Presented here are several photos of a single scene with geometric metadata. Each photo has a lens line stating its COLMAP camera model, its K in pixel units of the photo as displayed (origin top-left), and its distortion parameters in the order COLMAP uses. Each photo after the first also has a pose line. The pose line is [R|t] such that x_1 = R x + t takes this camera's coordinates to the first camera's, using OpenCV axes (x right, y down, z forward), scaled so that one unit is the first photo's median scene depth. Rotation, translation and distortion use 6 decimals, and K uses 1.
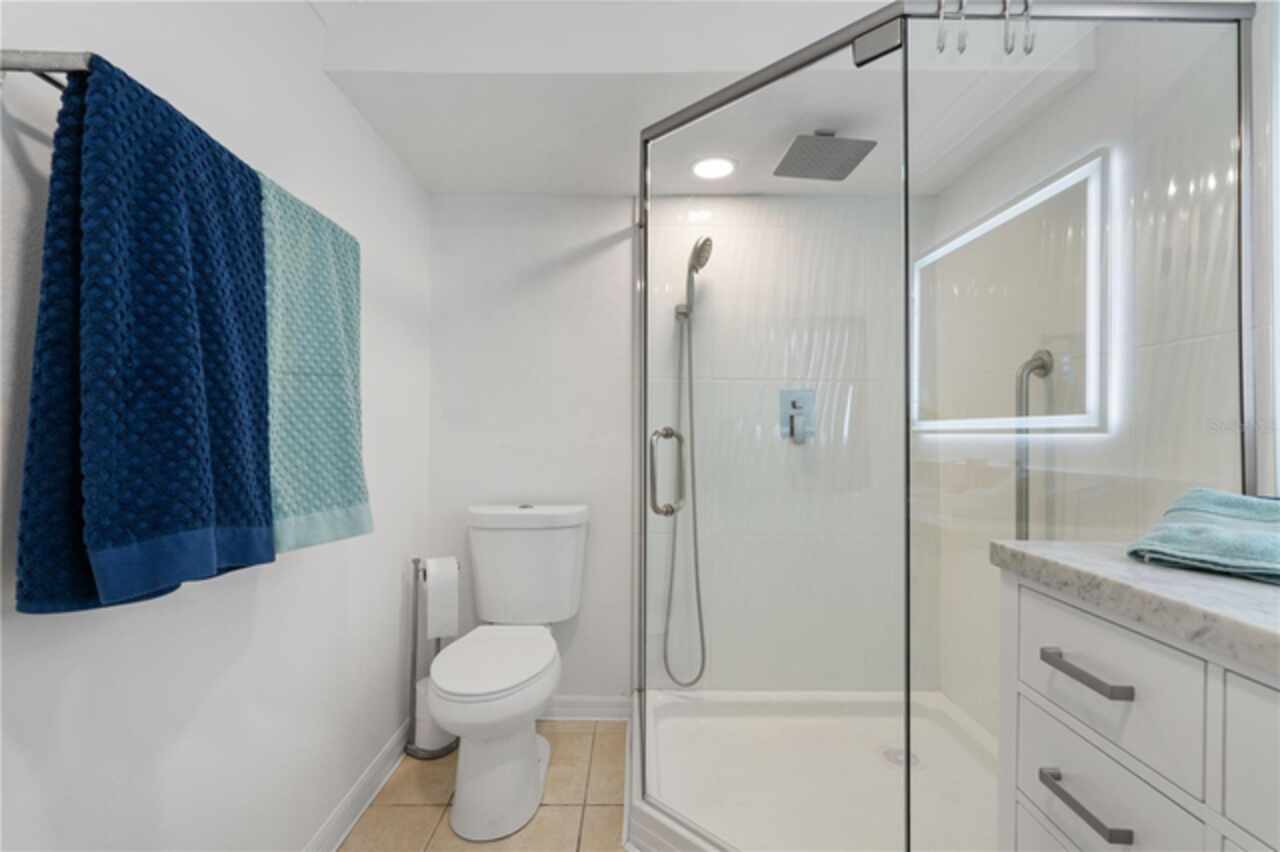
lens RADIAL K [[572.0, 0, 640.6], [0, 572.0, 424.2], [0, 0, 1]] dist [-0.012553, 0.004383]
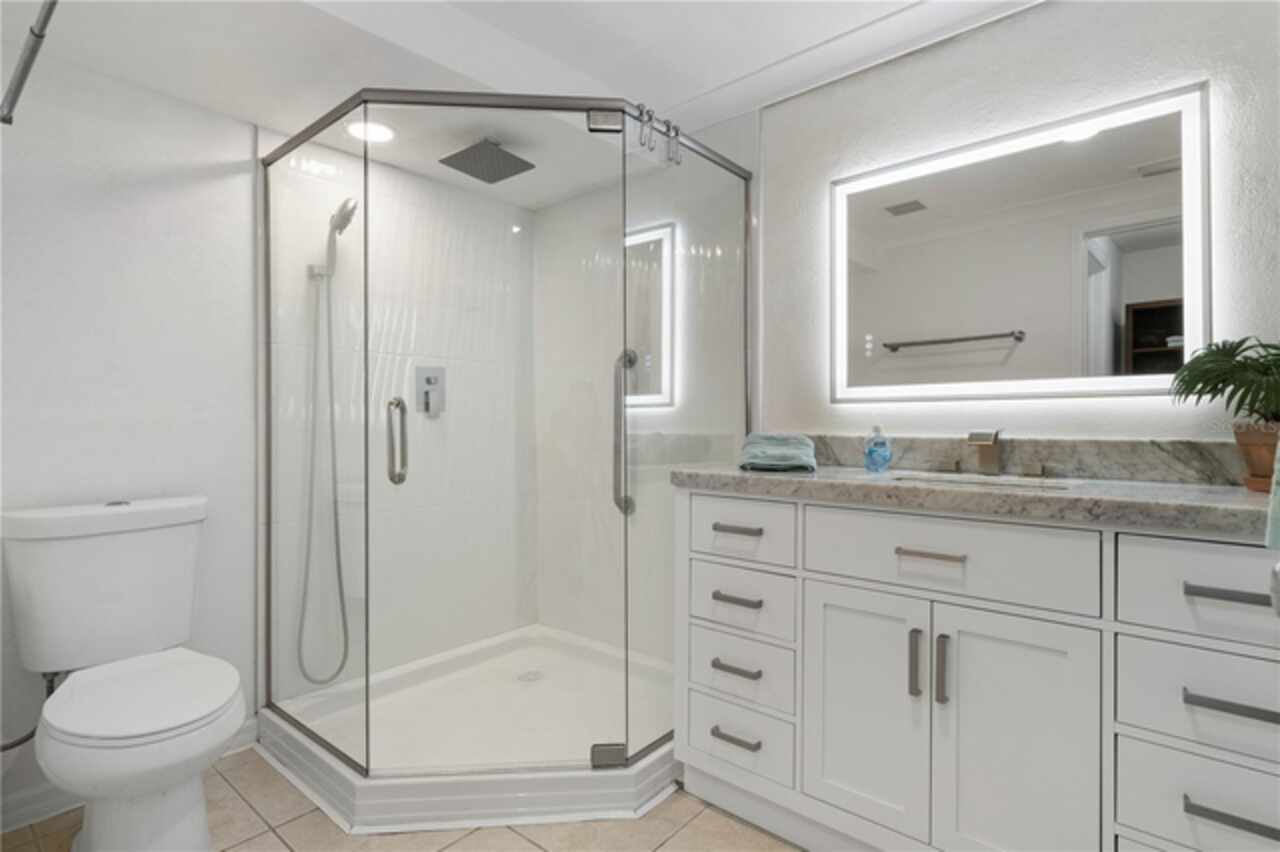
lens RADIAL K [[631.6, 0, 636.4], [0, 631.6, 414.1], [0, 0, 1]] dist [-0.003937, -0.000338]
pose [[0.654395, 0.001246, 0.756152, -0.465804], [-0.007756, 0.999957, 0.005064, 0.023367], [-0.756113, -0.009179, 0.654376, -0.047416]]
